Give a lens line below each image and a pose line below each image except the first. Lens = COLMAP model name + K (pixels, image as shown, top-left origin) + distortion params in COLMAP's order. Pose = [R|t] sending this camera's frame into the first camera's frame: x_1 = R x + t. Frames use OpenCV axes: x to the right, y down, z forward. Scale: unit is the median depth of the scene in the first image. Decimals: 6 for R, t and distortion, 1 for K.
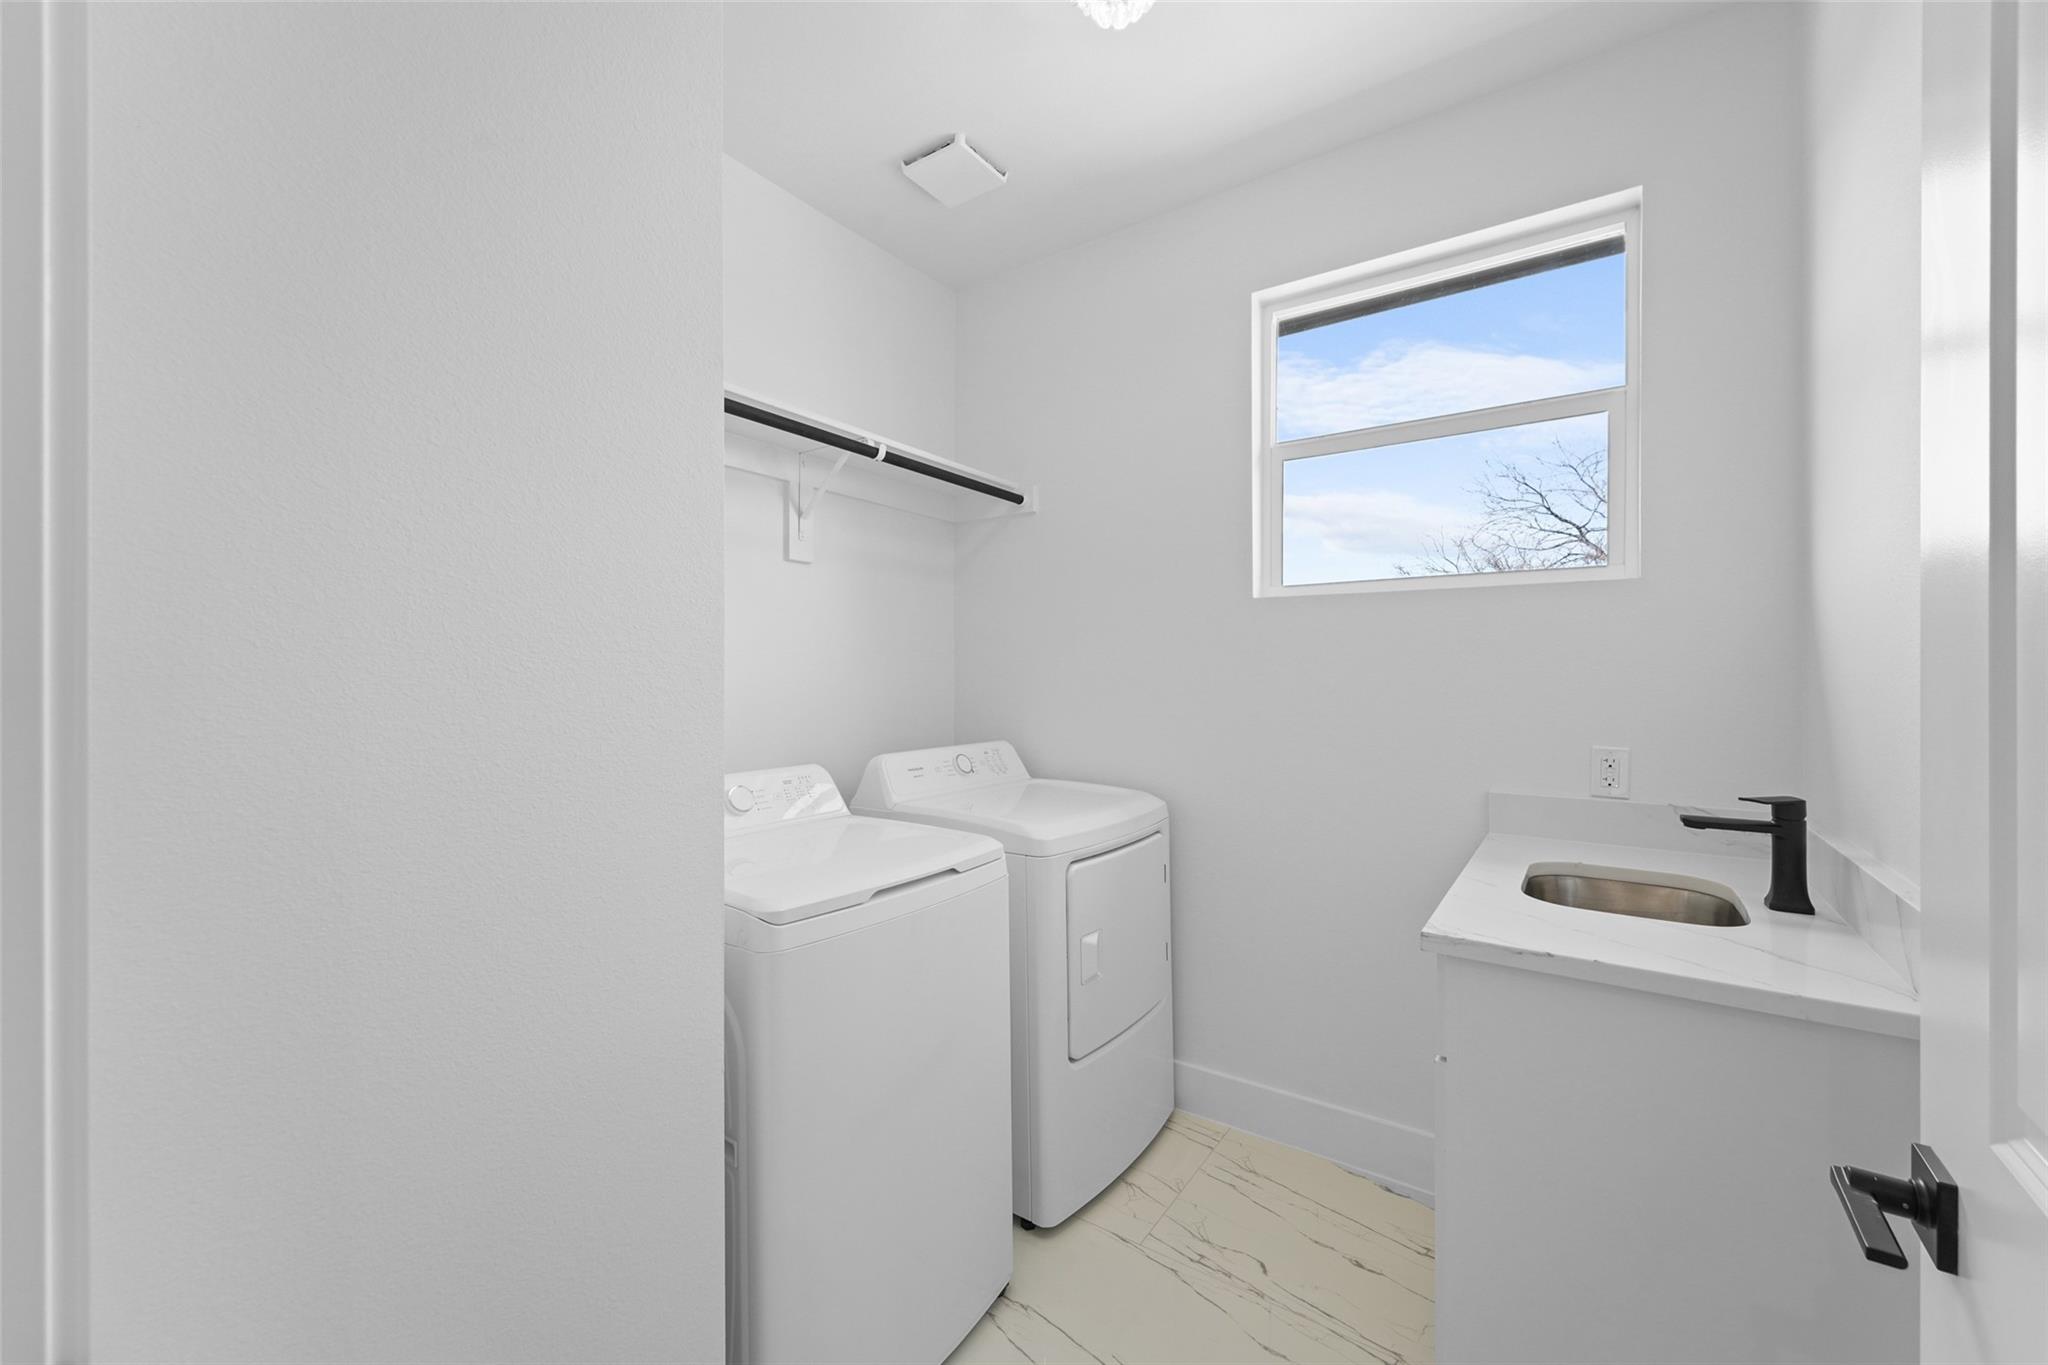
lens RADIAL K [[820.8, 0, 1024.1], [0, 820.8, 675.9], [0, 0, 1]] dist [-0.001103, -0.000142]
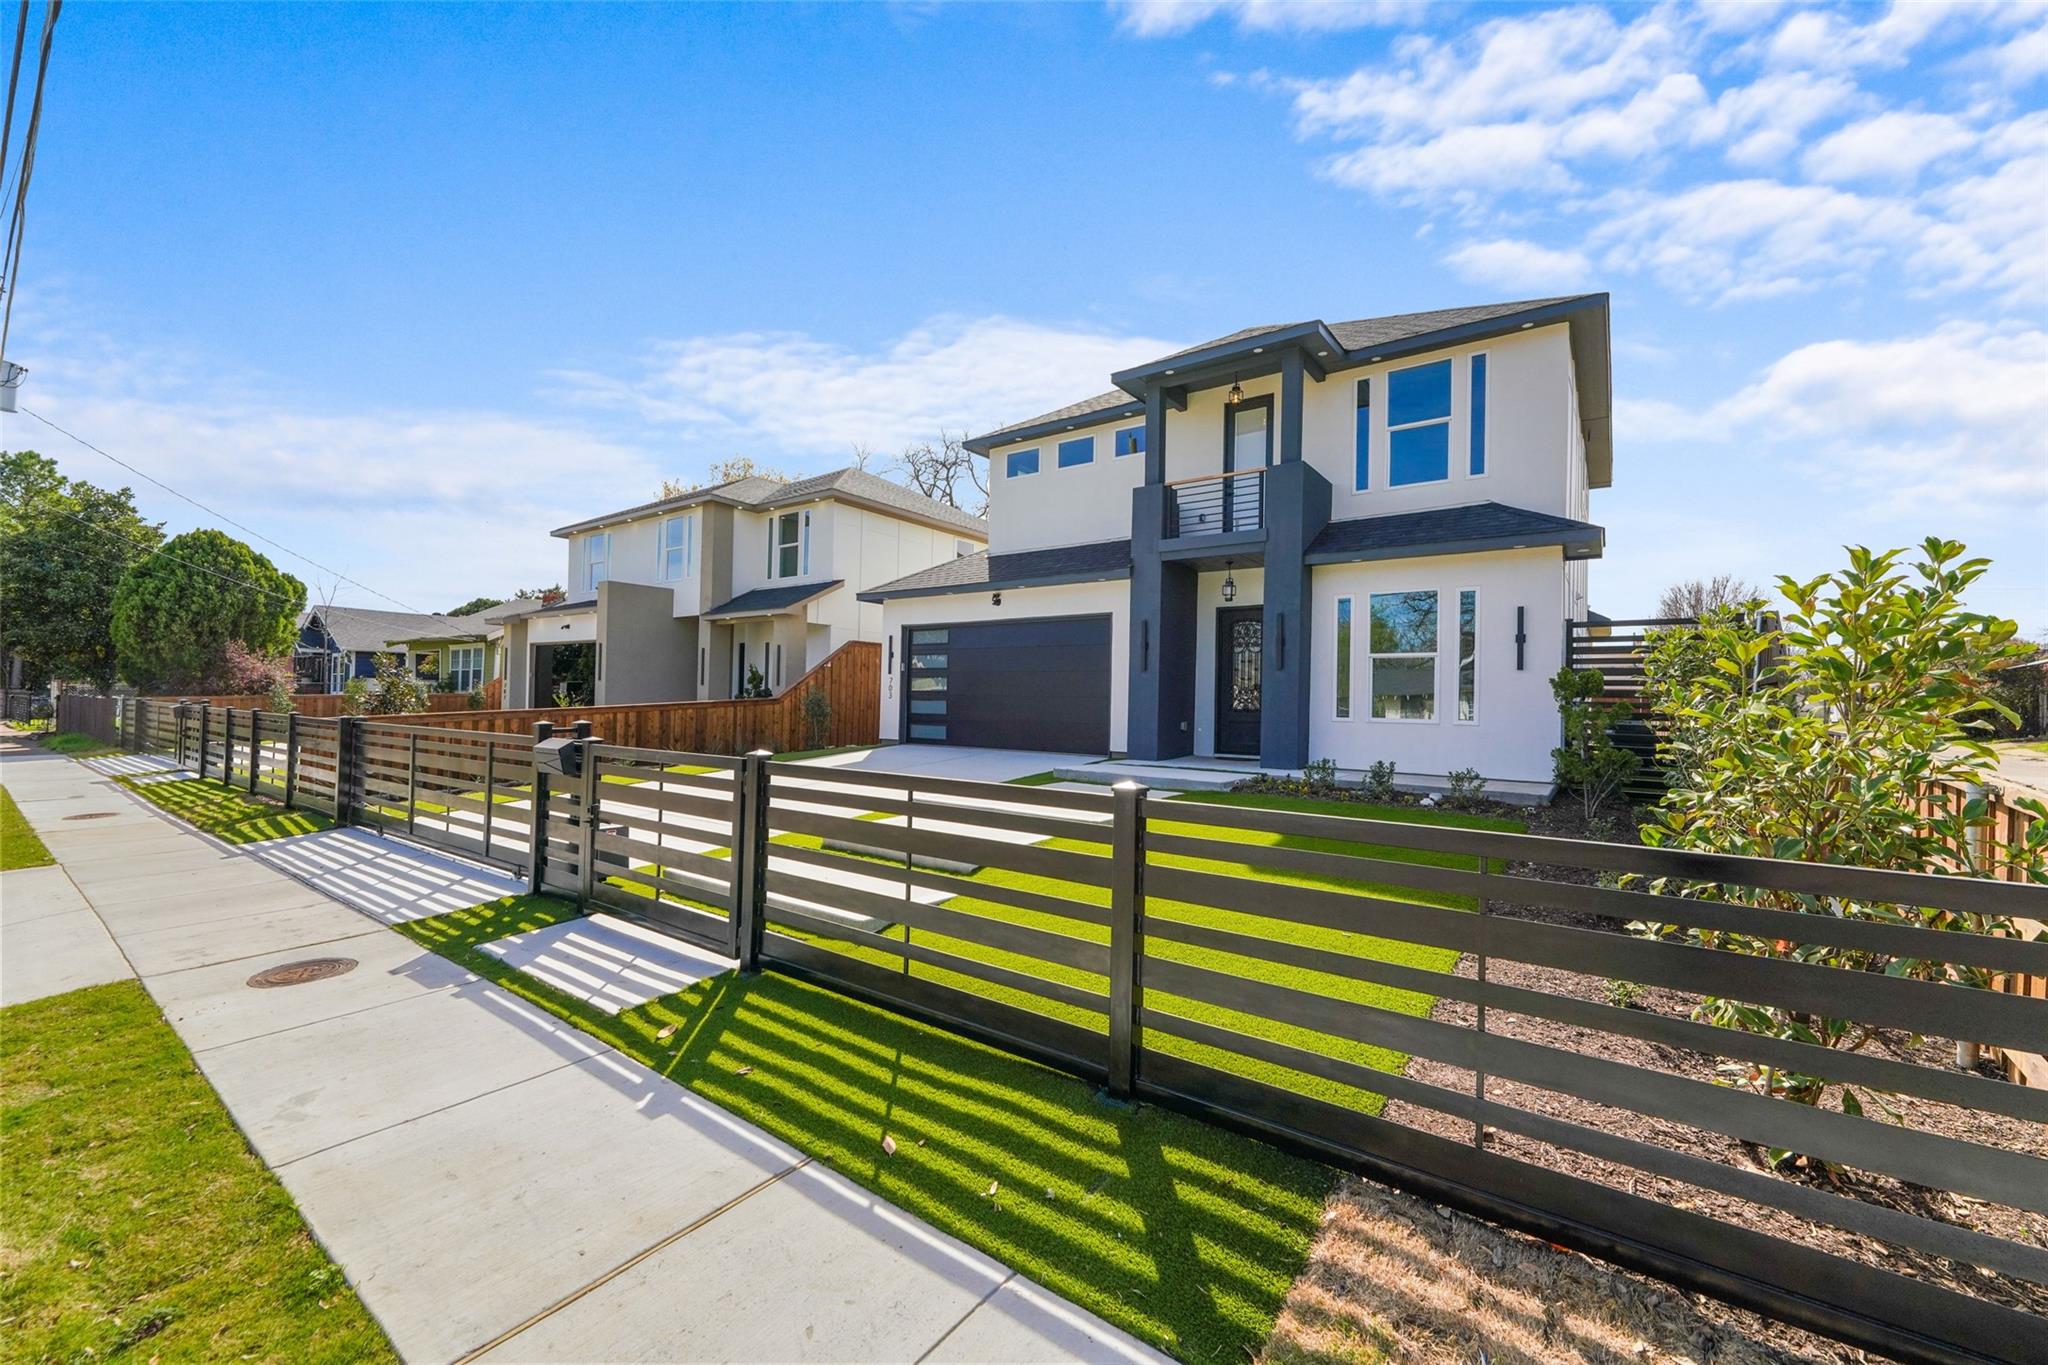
lens RADIAL K [[820.8, 0, 1022.7], [0, 820.8, 690.4], [0, 0, 1]] dist [-0.001103, -0.000142]
pose [[0.999872, 0.007502, -0.014137, 0.525760], [-0.007592, 0.999951, -0.006348, -0.100723], [0.014089, 0.006455, 0.999880, 0.337599]]
